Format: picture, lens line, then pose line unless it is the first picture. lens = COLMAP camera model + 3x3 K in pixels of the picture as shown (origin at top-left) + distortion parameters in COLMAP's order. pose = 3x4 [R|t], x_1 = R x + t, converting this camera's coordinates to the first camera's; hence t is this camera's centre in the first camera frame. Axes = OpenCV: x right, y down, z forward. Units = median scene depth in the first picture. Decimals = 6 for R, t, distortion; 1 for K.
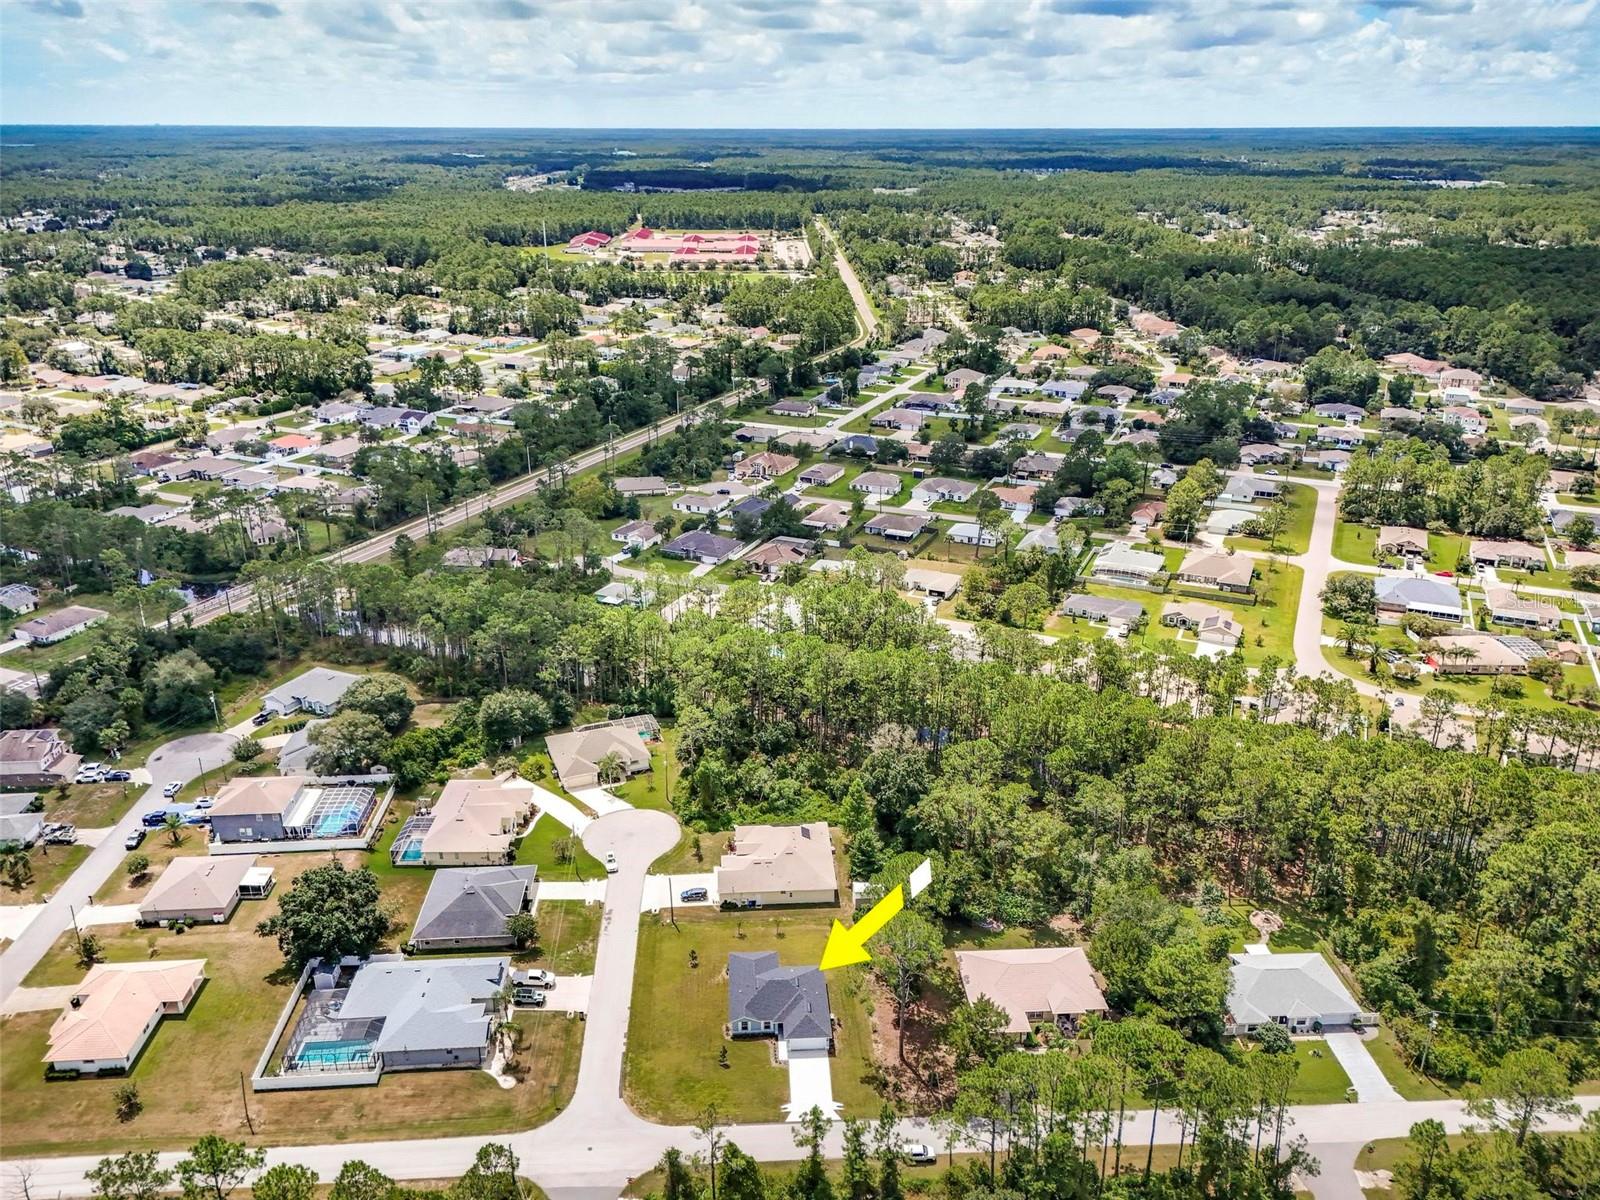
lens RADIAL K [[1171.8, 0, 798.9], [0, 1171.8, 604.0], [0, 0, 1]] dist [0.085107, -0.074001]
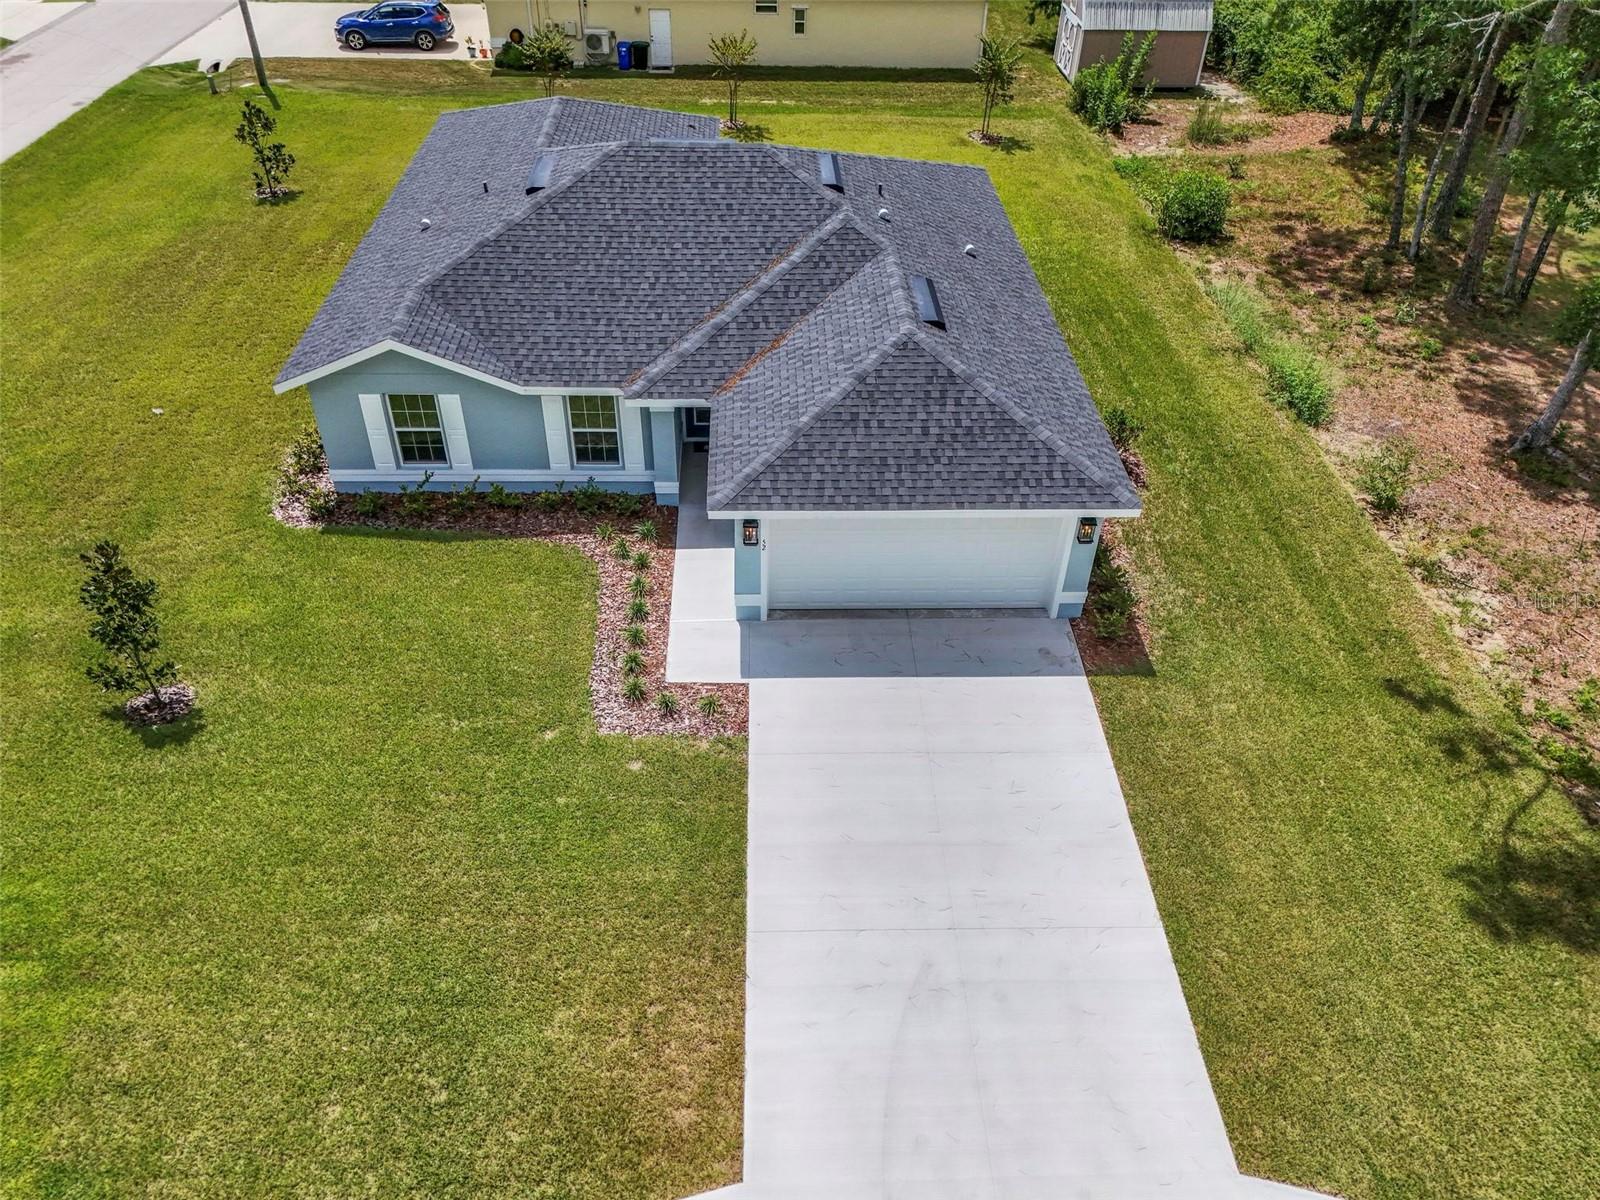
lens RADIAL K [[1171.8, 0, 798.9], [0, 1171.8, 604.0], [0, 0, 1]] dist [0.085107, -0.074001]
pose [[0.999525, 0.030418, 0.004962, -0.003290], [-0.030480, 0.951754, 0.305346, 0.237397], [0.004565, -0.305352, 0.952229, 0.620112]]
